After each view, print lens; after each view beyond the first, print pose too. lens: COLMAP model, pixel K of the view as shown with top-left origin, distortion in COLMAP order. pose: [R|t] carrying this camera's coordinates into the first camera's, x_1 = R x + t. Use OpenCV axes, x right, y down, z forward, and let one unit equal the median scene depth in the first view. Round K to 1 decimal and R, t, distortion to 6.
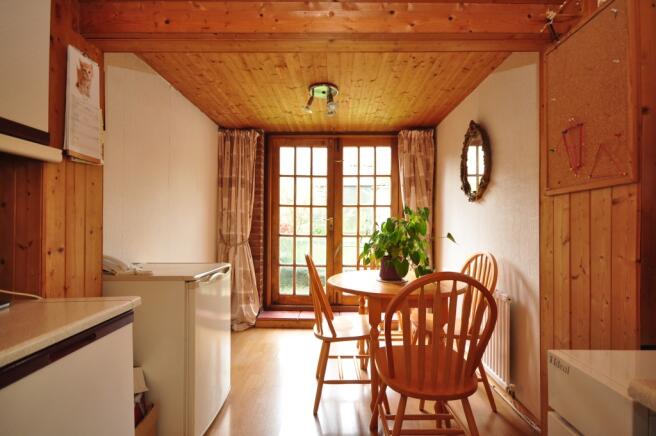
lens RADIAL K [[302.2, 0, 327.7], [0, 302.2, 223.9], [0, 0, 1]] dist [-0.004526, -0.001770]
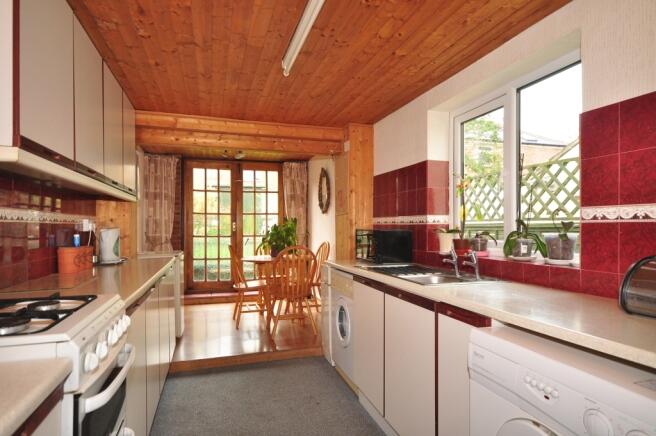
lens RADIAL K [[376.7, 0, 328.3], [0, 376.7, 223.1], [0, 0, 1]] dist [0.008259, 0.003743]
pose [[0.948530, -0.005554, 0.316638, -0.127783], [0.008629, 0.999928, -0.008310, -0.000365], [-0.316569, 0.010614, 0.948510, -0.752322]]
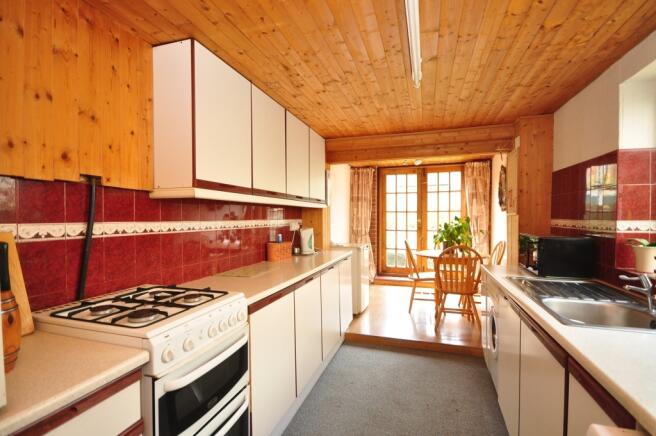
lens RADIAL K [[302.2, 0, 329.3], [0, 302.2, 222.6], [0, 0, 1]] dist [-0.004526, -0.001770]
pose [[0.953862, -0.005599, -0.300192, 0.035229], [0.011445, 0.999777, 0.017719, -0.036359], [0.300026, -0.020337, 0.953714, -0.665793]]
